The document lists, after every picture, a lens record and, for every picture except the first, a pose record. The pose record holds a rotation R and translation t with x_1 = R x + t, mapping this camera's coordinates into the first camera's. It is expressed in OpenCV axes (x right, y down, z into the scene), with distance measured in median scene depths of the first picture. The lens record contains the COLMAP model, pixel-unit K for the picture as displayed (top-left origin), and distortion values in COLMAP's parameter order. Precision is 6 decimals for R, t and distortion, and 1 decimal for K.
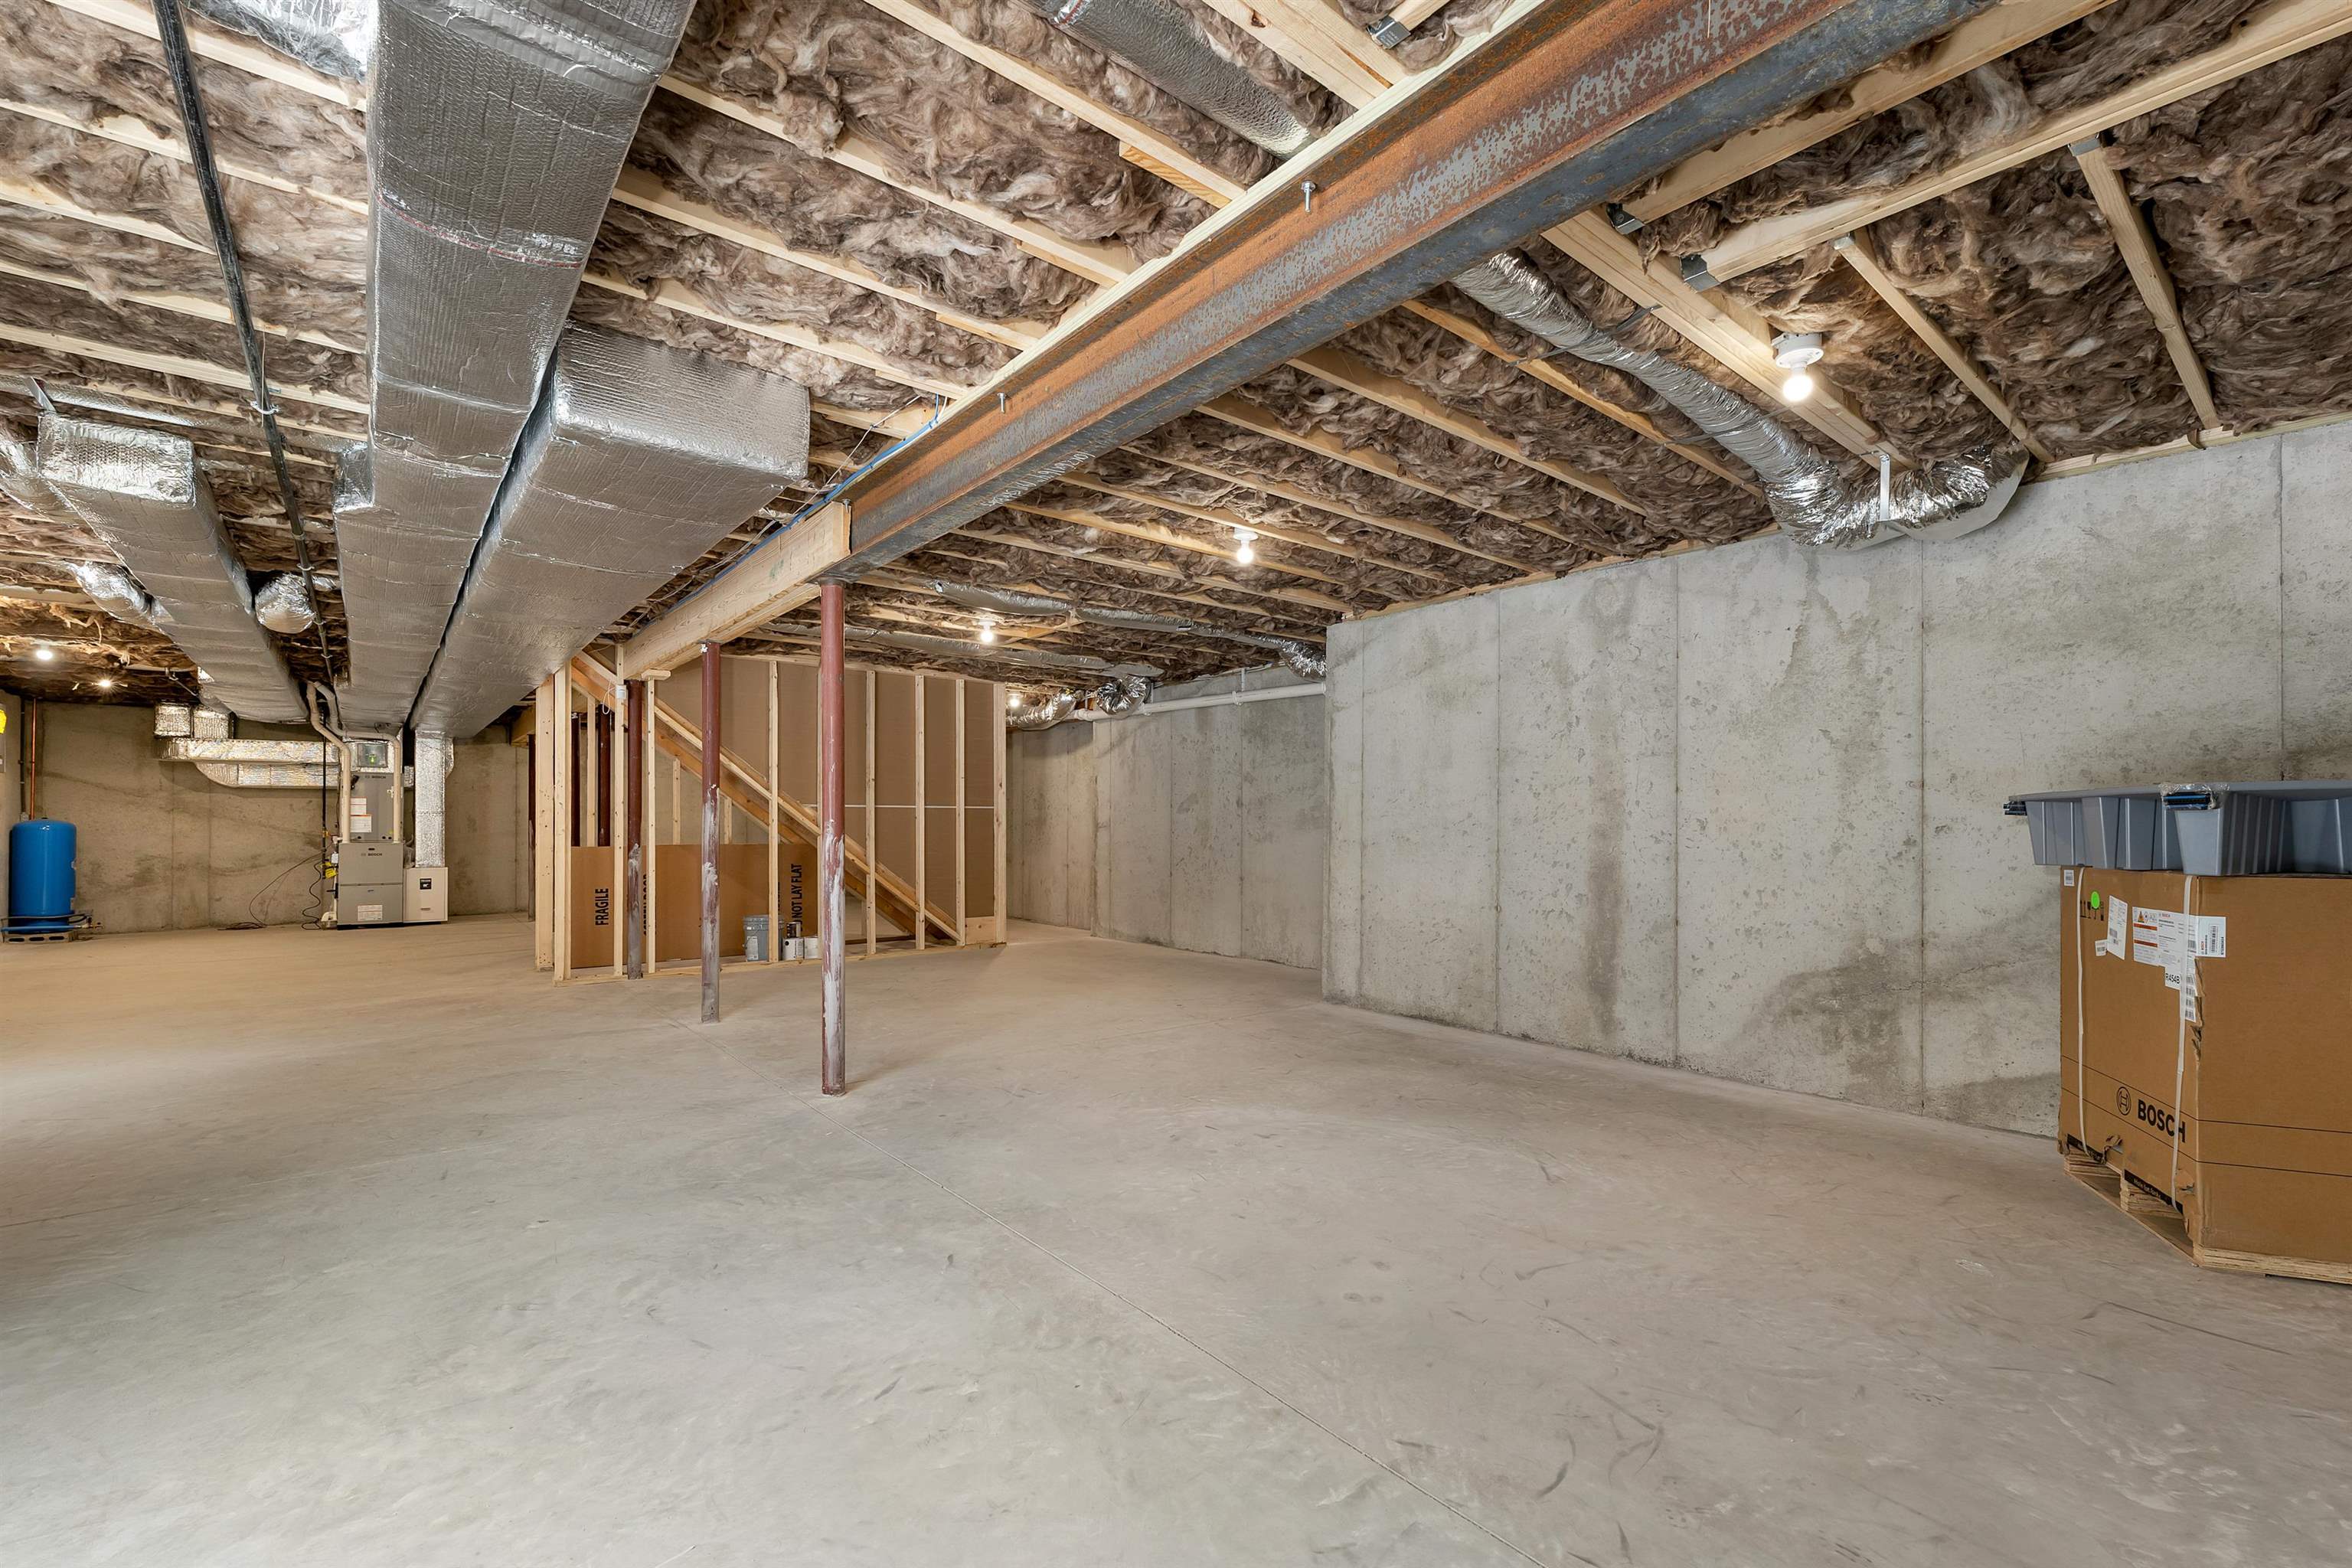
lens RADIAL K [[989.2, 0, 1169.2], [0, 989.2, 813.0], [0, 0, 1]] dist [0.002454, -0.000649]
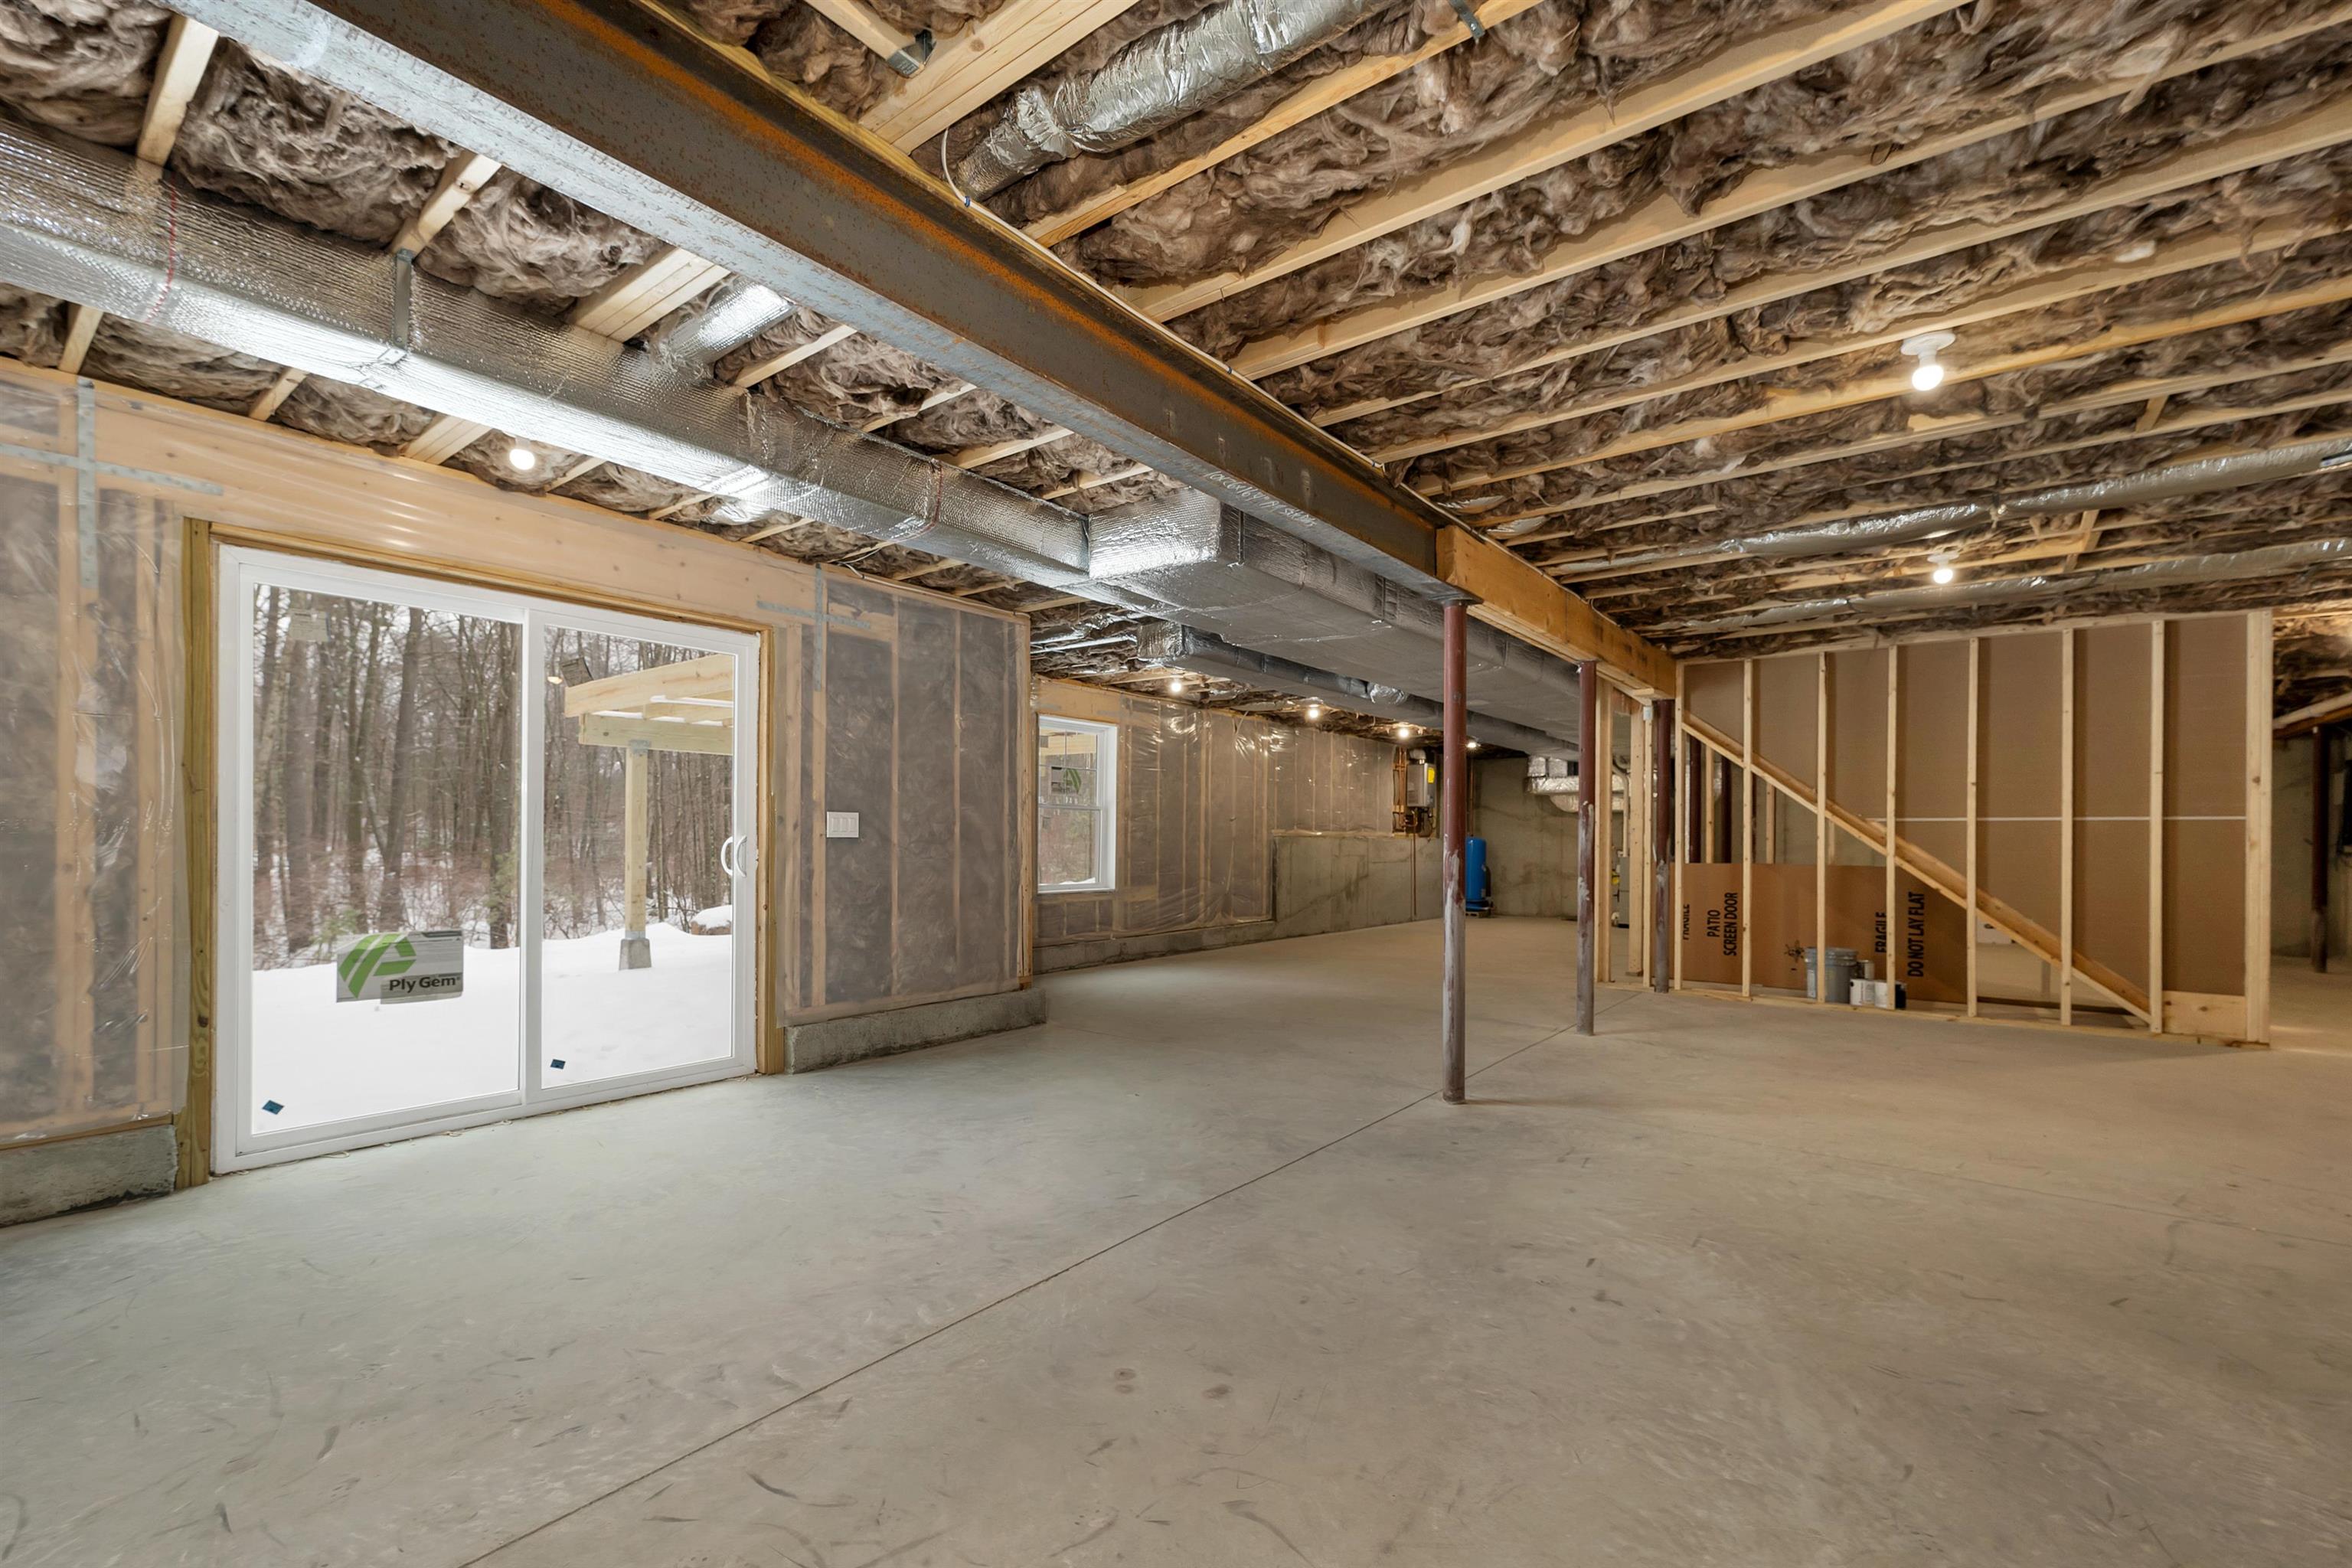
lens RADIAL K [[997.8, 0, 1173.2], [0, 997.8, 836.4], [0, 0, 1]] dist [0.001631, 0.000034]
pose [[0.225341, 0.000787, -0.974280, 0.644060], [0.002521, 0.999996, 0.001391, 0.007137], [0.974277, -0.002770, 0.225338, 0.514586]]
